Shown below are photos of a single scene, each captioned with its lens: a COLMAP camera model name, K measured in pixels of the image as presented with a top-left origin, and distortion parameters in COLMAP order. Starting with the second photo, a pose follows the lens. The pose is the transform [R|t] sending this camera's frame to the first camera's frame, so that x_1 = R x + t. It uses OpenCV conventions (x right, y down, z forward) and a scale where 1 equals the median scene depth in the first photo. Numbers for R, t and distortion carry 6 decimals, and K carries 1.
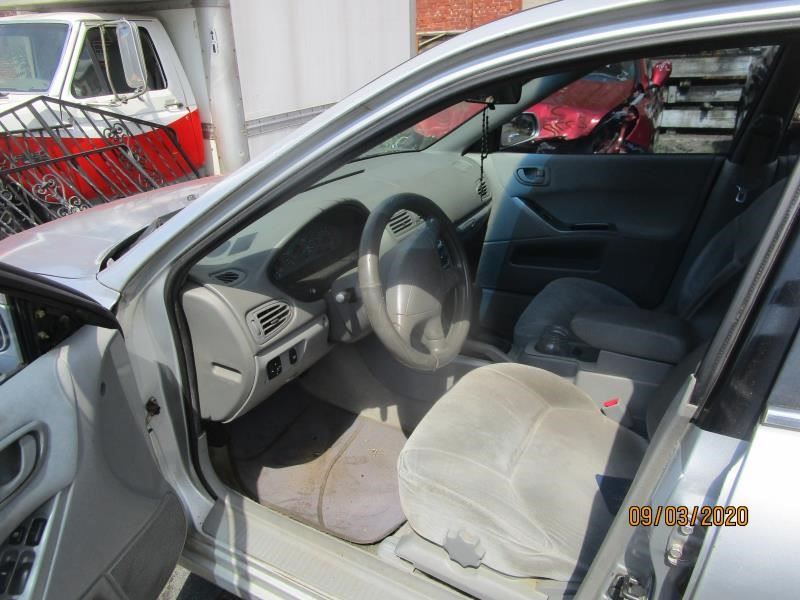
lens RADIAL K [[560.2, 0, 399.4], [0, 560.2, 301.5], [0, 0, 1]] dist [-0.009207, 0.007832]
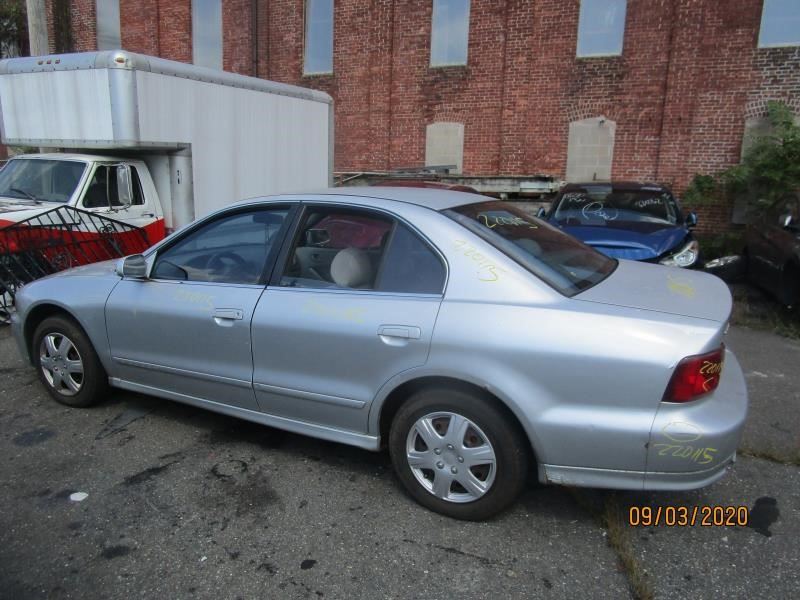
lens RADIAL K [[560.2, 0, 401.1], [0, 560.2, 299.4], [0, 0, 1]] dist [-0.009207, 0.007832]
pose [[0.995456, 0.048214, 0.082114, 0.185506], [-0.030449, 0.978234, -0.205257, 0.180548], [-0.090223, 0.201824, 0.975257, -0.548868]]
